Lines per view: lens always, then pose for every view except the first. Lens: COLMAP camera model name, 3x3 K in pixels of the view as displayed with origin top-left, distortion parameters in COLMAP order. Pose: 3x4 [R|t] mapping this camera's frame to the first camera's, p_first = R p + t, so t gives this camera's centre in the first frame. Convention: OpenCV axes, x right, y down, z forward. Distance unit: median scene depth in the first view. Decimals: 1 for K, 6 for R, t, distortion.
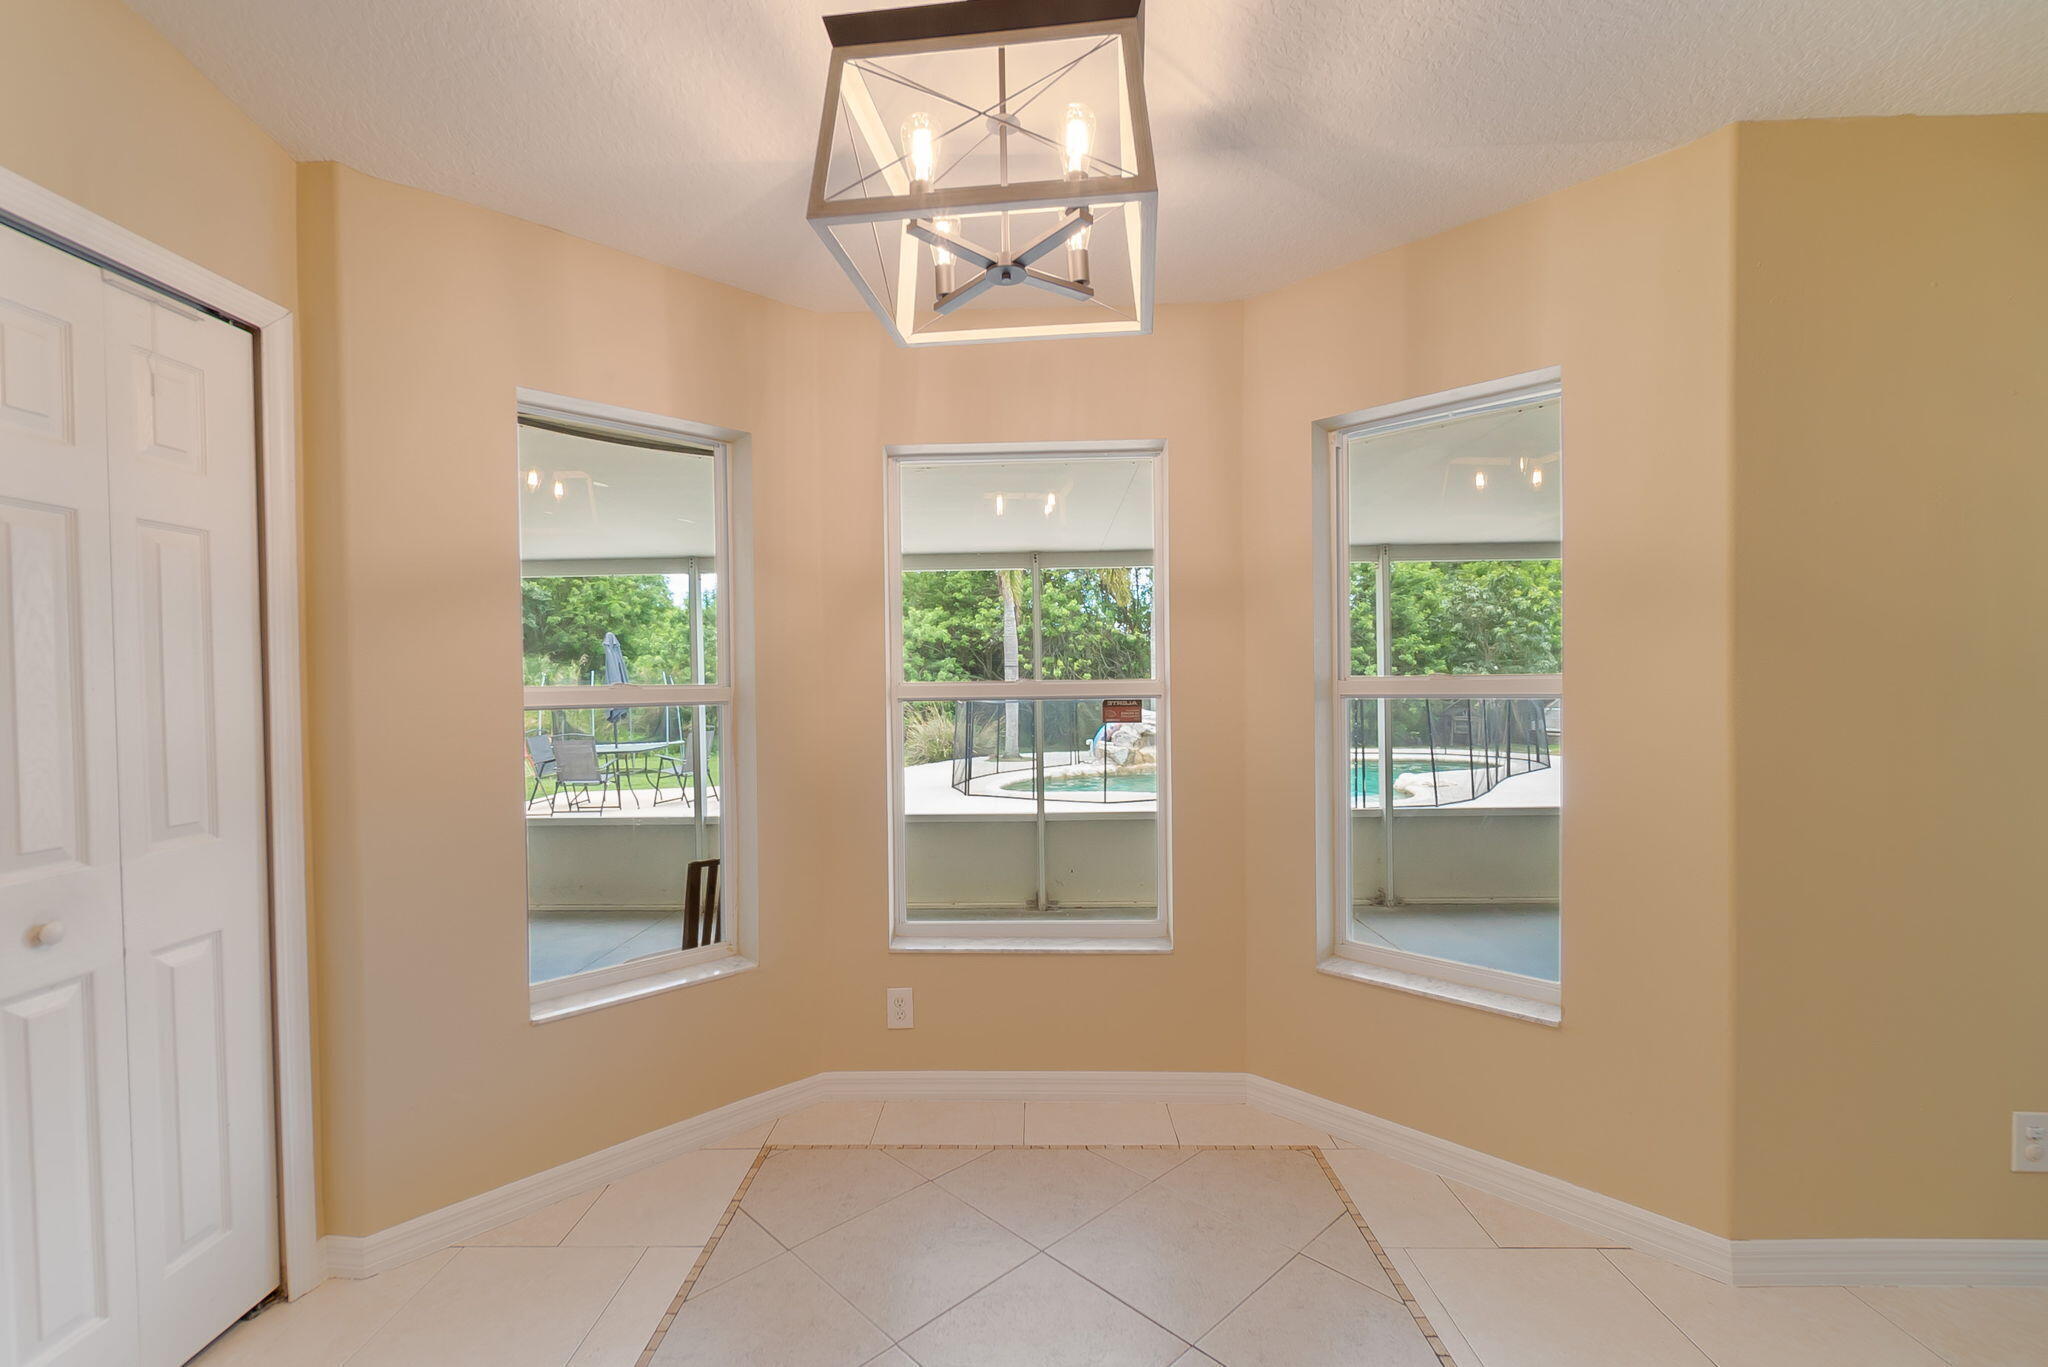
lens RADIAL K [[893.0, 0, 1005.3], [0, 893.0, 698.7], [0, 0, 1]] dist [0.014383, -0.018022]
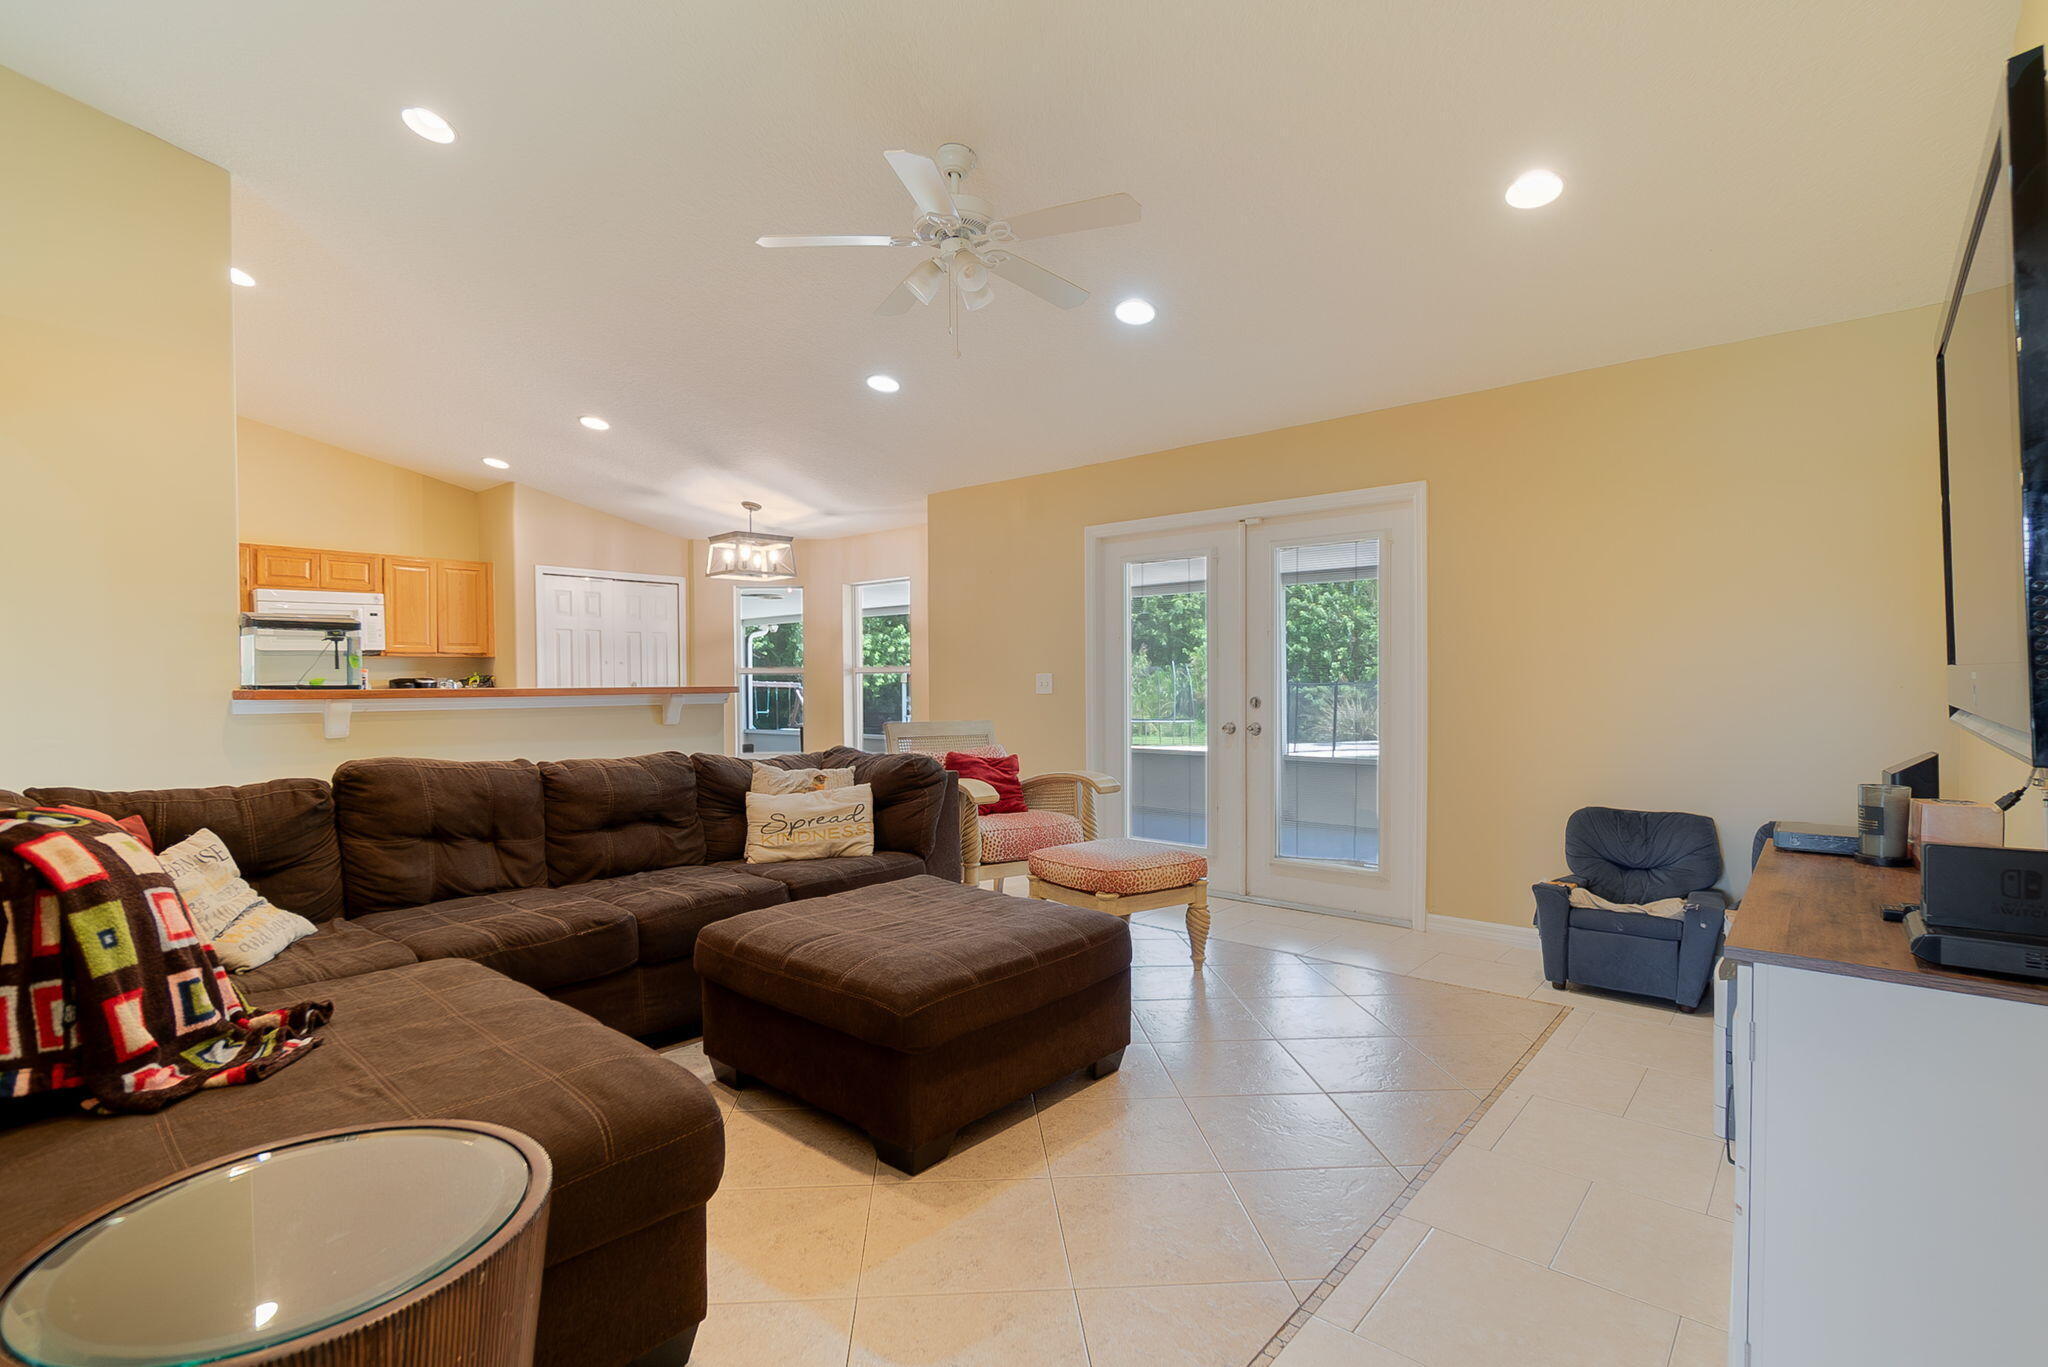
lens RADIAL K [[893.0, 0, 1005.3], [0, 893.0, 698.7], [0, 0, 1]] dist [0.014383, -0.018022]
pose [[0.743563, 0.029179, -0.668028, 1.489884], [-0.017850, 0.999558, 0.023792, 0.004921], [0.668427, -0.005766, 0.743755, -0.550273]]
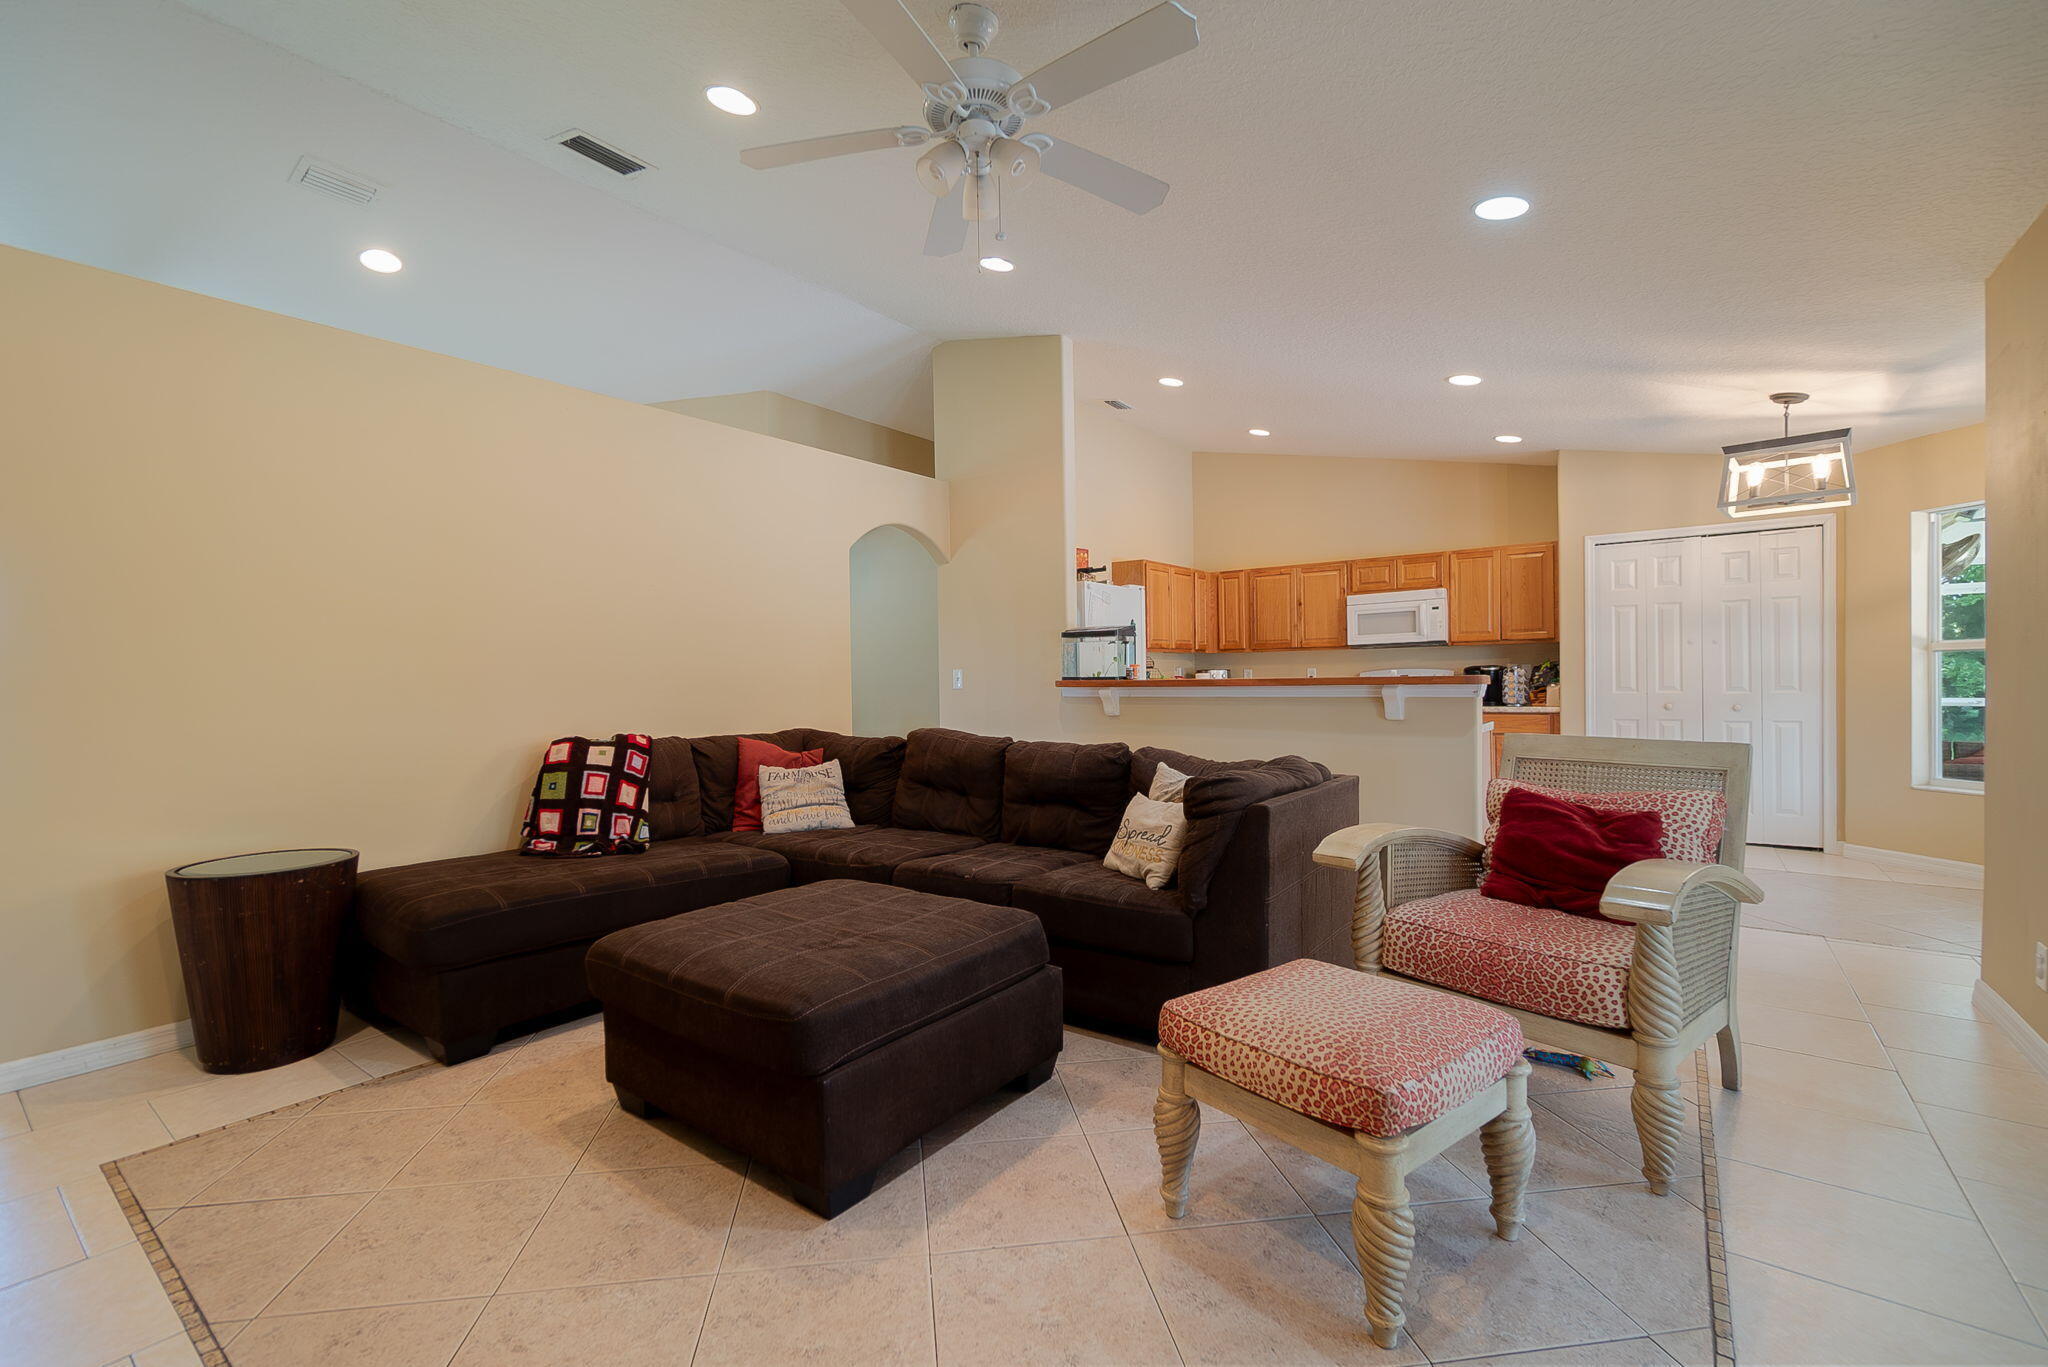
lens RADIAL K [[873.9, 0, 1025.1], [0, 873.9, 690.4], [0, 0, 1]] dist [0.014172, -0.016346]
pose [[-0.574413, 0.039028, -0.817635, 1.436133], [0.016150, 0.999209, 0.036349, -0.001391], [0.818406, 0.007675, -0.574589, 0.206142]]
